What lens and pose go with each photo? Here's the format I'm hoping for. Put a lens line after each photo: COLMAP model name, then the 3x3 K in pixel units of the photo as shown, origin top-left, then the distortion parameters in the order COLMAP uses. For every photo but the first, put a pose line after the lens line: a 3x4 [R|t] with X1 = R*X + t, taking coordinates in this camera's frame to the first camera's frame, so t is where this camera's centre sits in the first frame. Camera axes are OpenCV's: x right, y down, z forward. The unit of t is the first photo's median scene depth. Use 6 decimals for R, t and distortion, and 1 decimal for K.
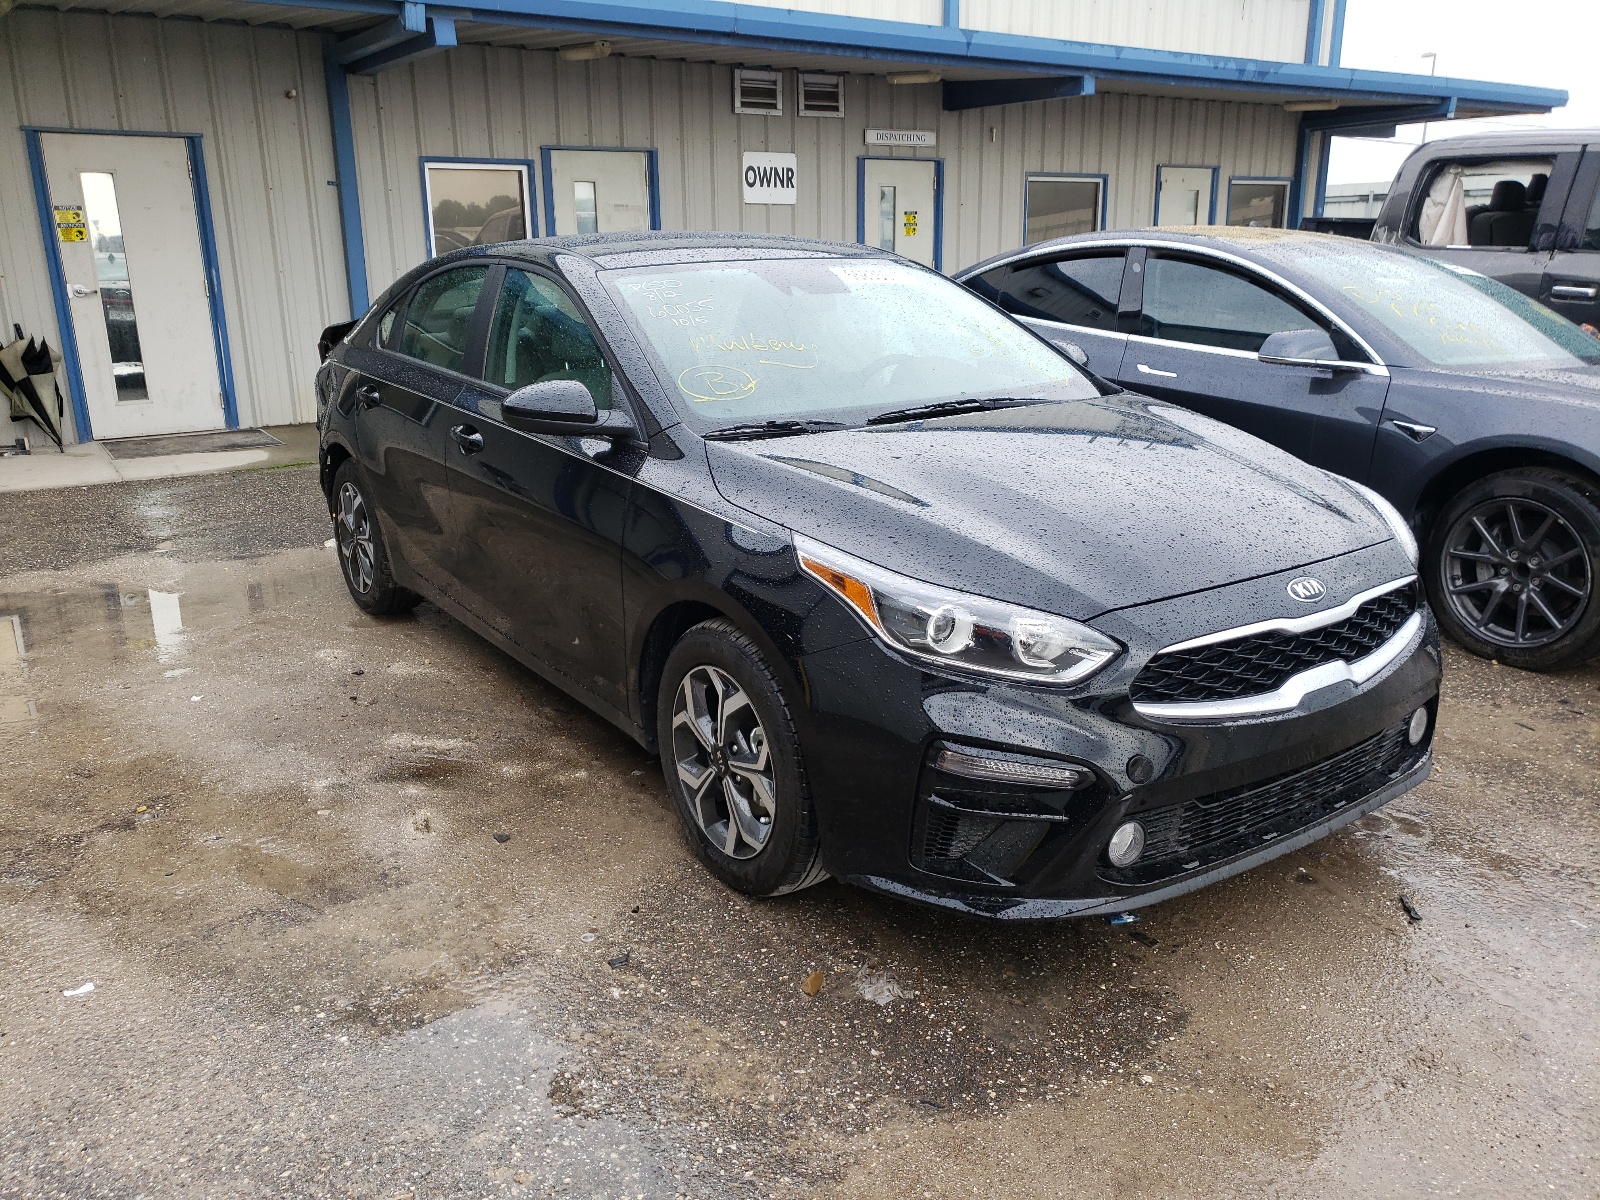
lens RADIAL K [[1219.1, 0, 800.0], [0, 1219.1, 600.0], [0, 0, 1]] dist [0.062218, -0.004888]
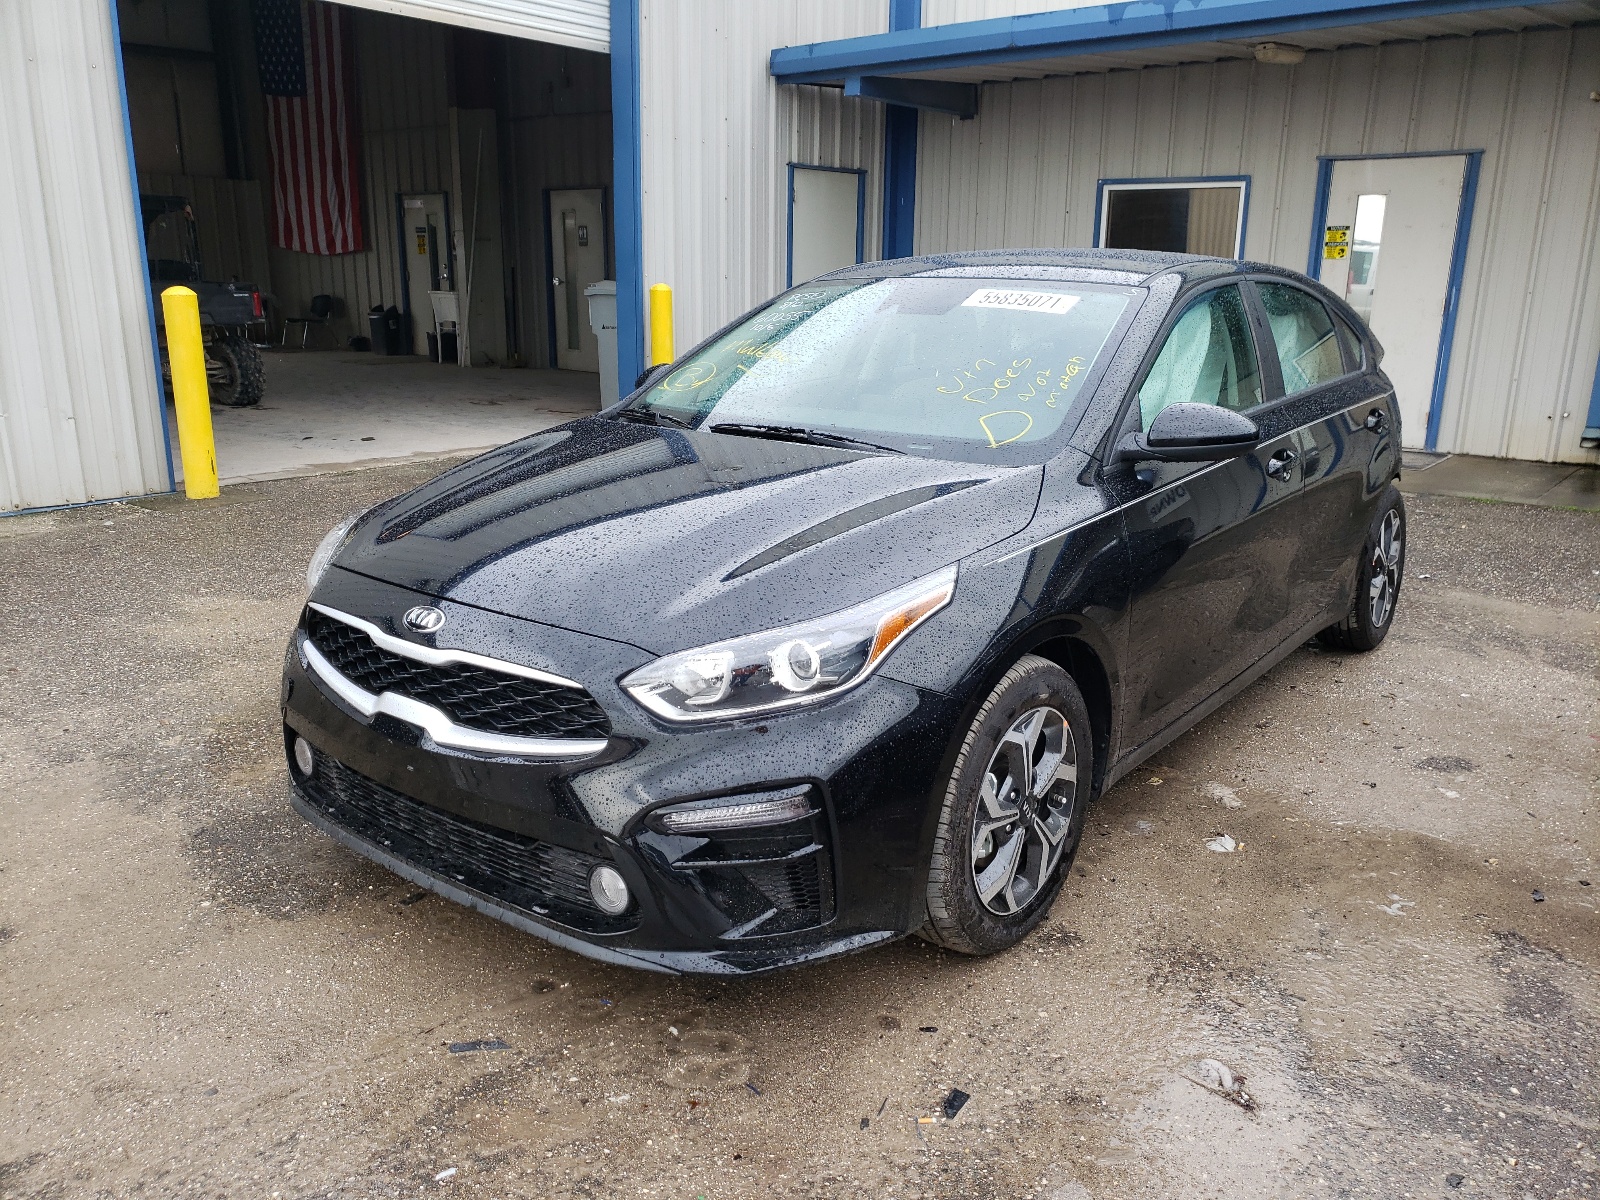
lens RADIAL K [[1281.8, 0, 800.0], [0, 1281.8, 600.0], [0, 0, 1]] dist [0.009620, 0.007715]
pose [[0.283970, 0.265977, -0.921204, 0.410591], [-0.284179, 0.940935, 0.184074, -0.084737], [0.915753, 0.209515, 0.342782, 0.265430]]
